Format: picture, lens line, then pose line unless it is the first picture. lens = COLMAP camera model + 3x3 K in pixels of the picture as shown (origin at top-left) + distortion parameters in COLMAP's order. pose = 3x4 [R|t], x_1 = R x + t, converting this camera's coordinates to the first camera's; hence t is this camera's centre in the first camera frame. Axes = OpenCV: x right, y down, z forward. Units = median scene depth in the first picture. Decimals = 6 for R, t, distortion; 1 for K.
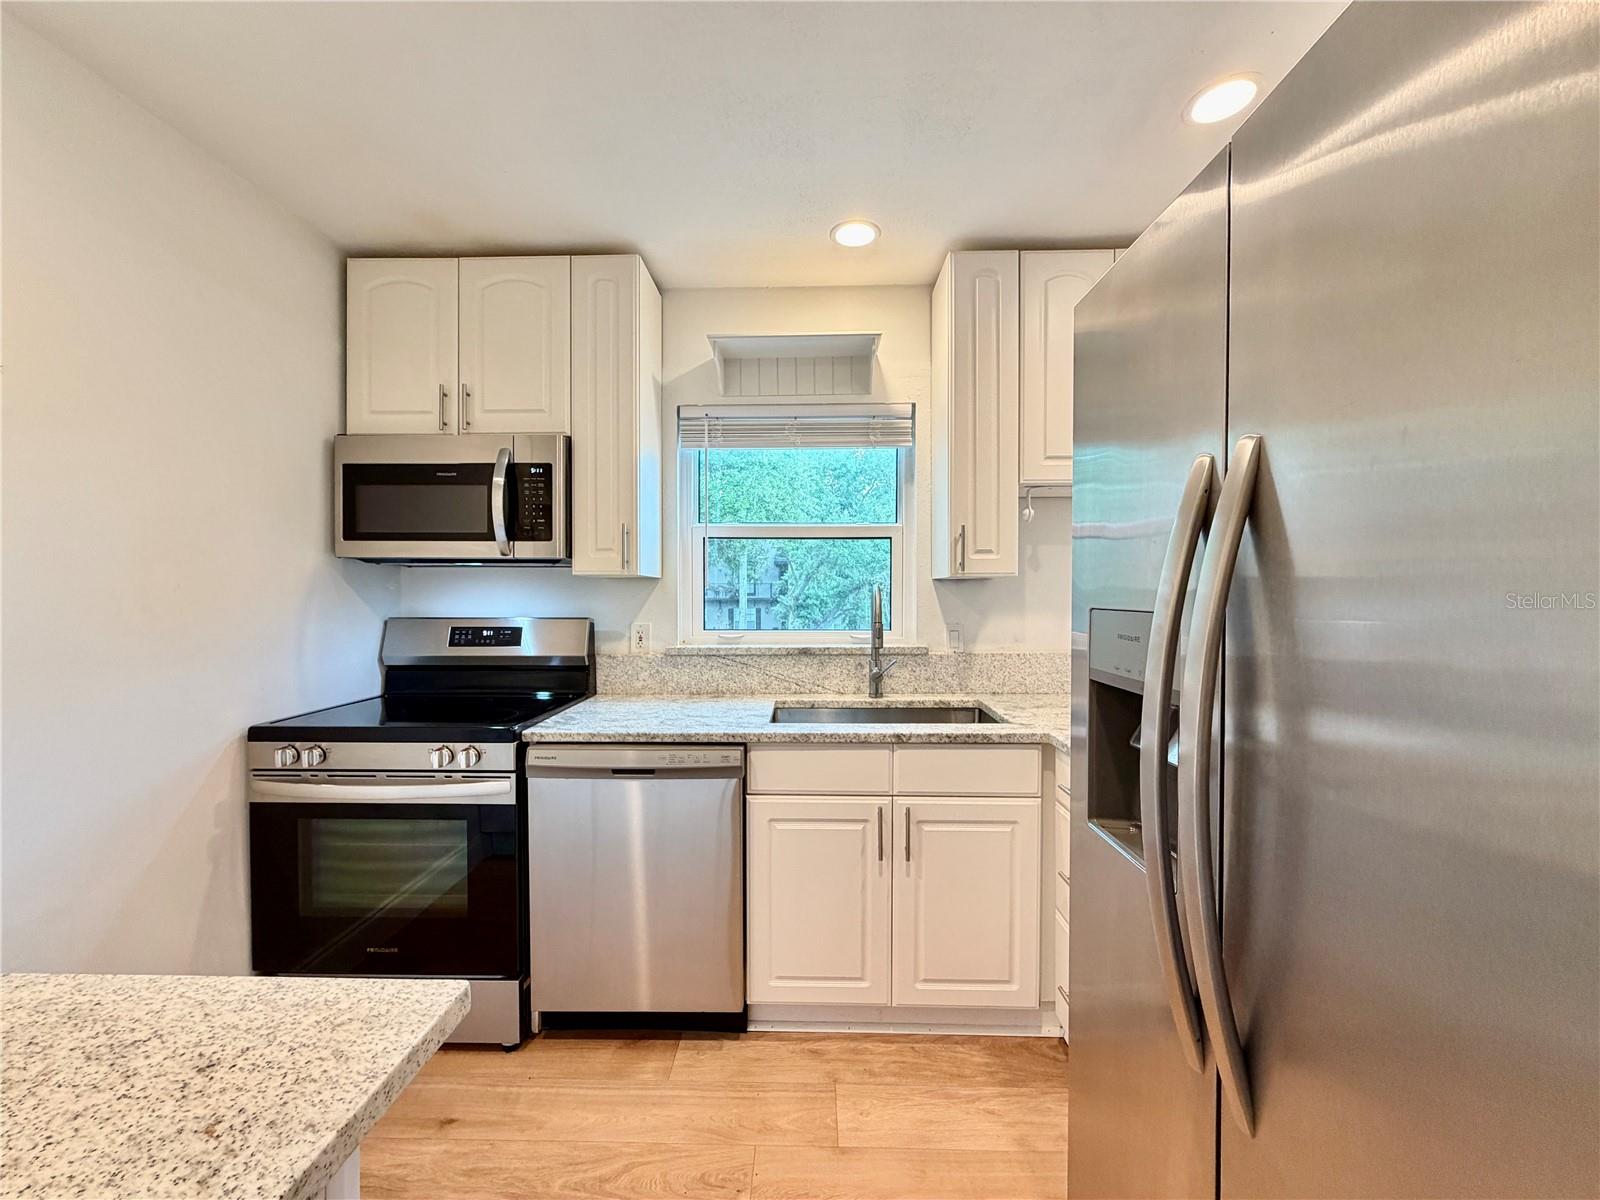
lens RADIAL K [[637.1, 0, 798.3], [0, 637.1, 602.3], [0, 0, 1]] dist [-0.000031, -0.000001]
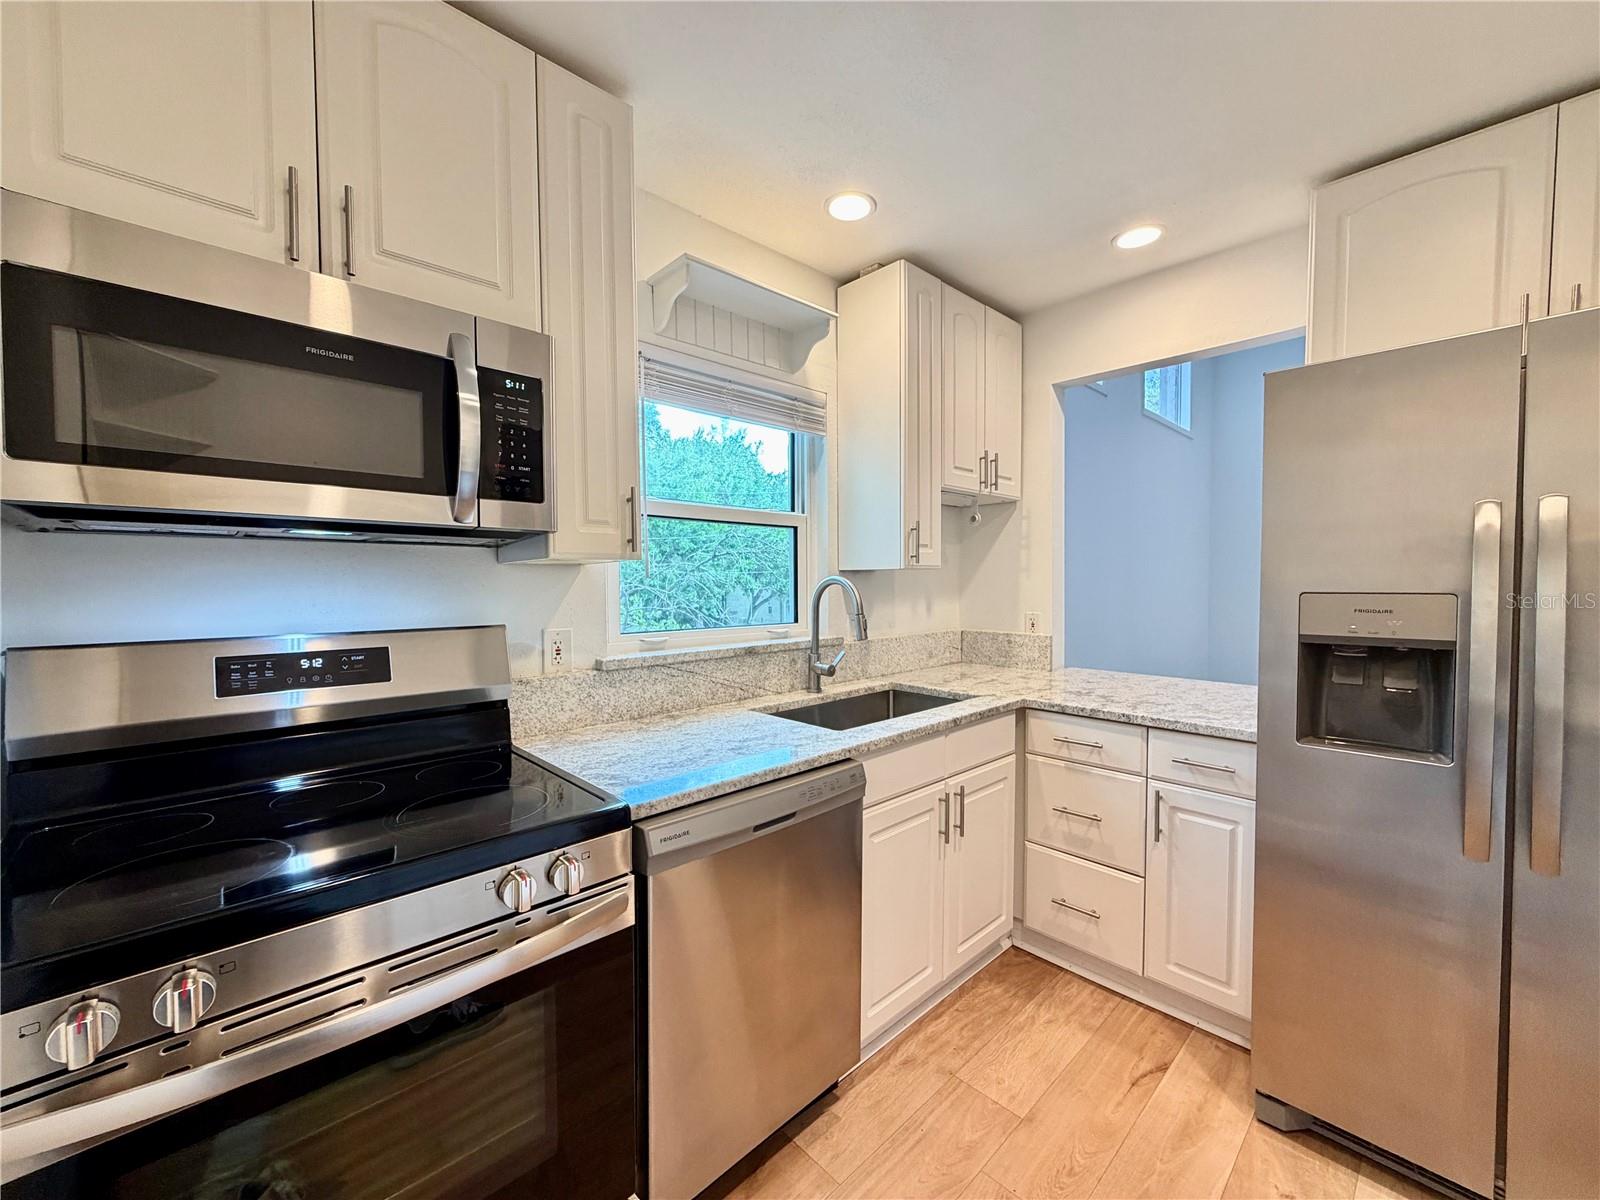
lens RADIAL K [[638.5, 0, 797.3], [0, 638.5, 601.6], [0, 0, 1]] dist [0.000602, -0.000411]
pose [[0.709165, -0.024886, 0.704603, -0.573494], [0.016195, 0.999688, 0.019008, -0.007006], [-0.704857, -0.002069, 0.709347, 0.331527]]
